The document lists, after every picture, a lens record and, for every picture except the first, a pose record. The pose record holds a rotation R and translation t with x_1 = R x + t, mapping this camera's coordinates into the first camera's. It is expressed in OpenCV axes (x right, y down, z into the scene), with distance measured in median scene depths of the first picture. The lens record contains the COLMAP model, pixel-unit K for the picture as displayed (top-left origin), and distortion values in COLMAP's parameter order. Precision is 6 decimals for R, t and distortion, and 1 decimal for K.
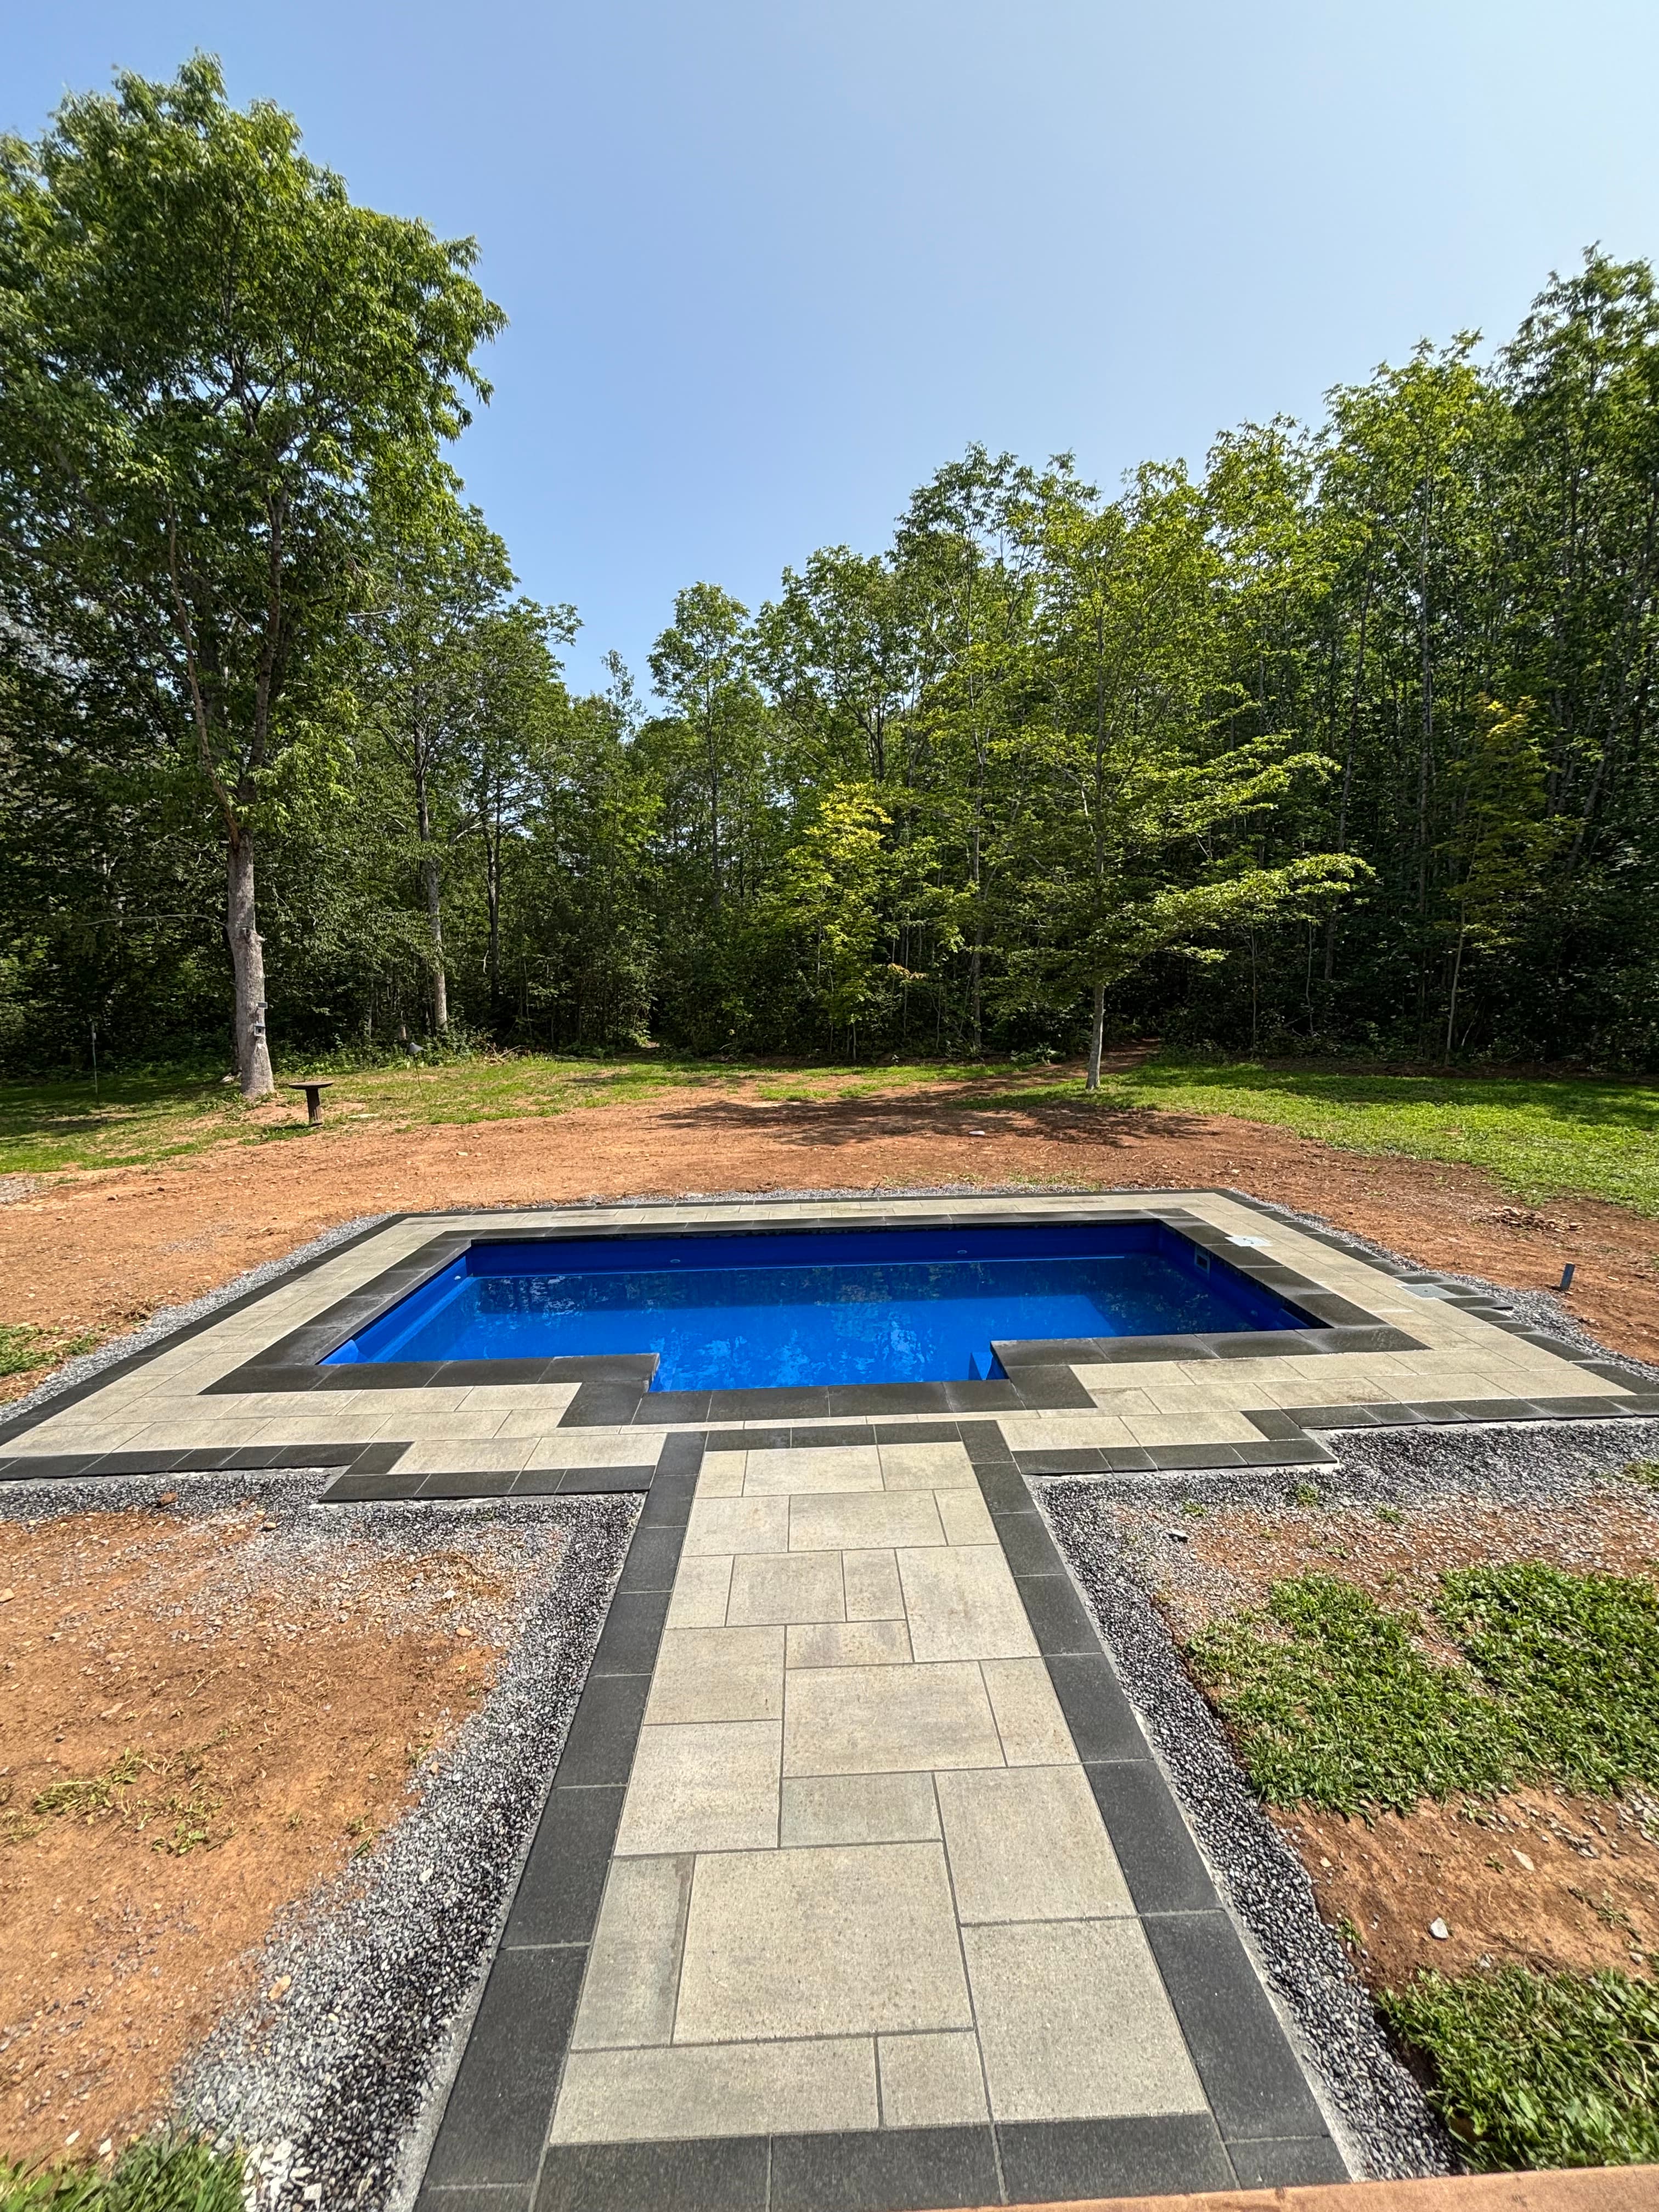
lens RADIAL K [[889.5, 0, 829.5], [0, 889.5, 1106.0], [0, 0, 1]] dist [-0.000107, -0.000486]
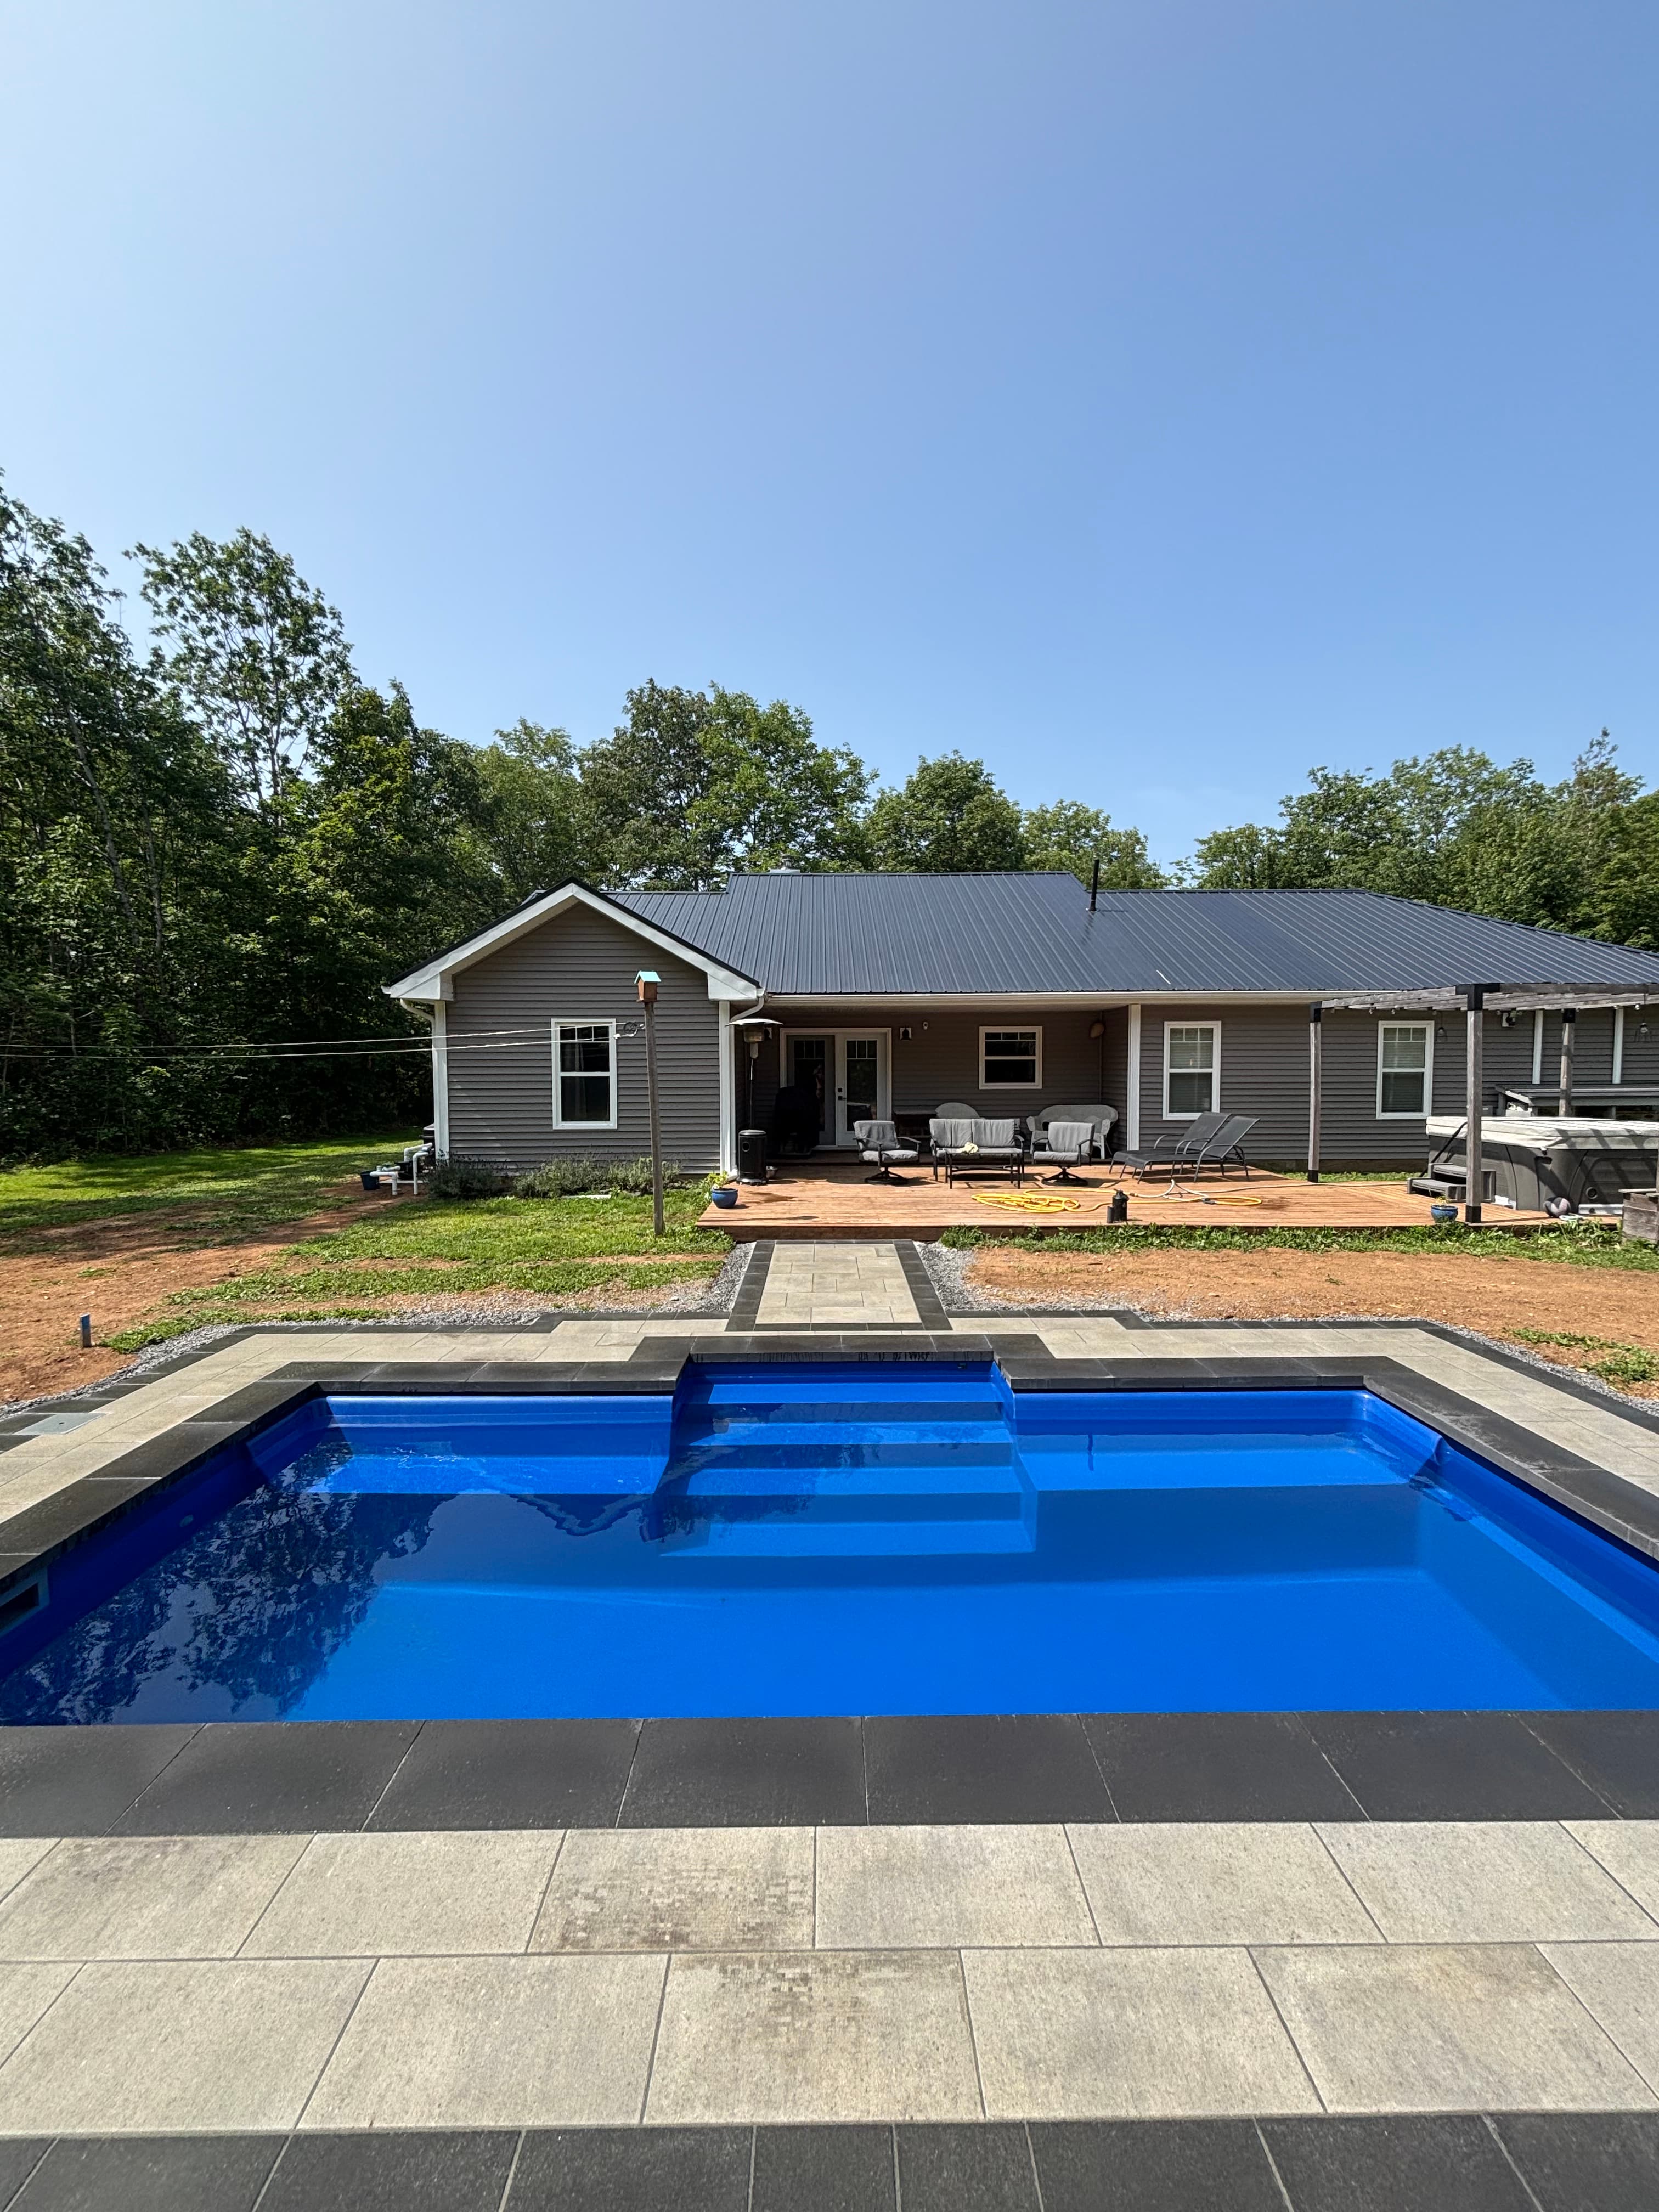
lens RADIAL K [[889.5, 0, 829.5], [0, 889.5, 1106.0], [0, 0, 1]] dist [-0.000107, -0.000486]
pose [[-0.999411, 0.024503, 0.024032, -0.020948], [0.028290, 0.984588, 0.172585, -0.209688], [-0.019433, 0.173163, -0.984701, 2.020911]]
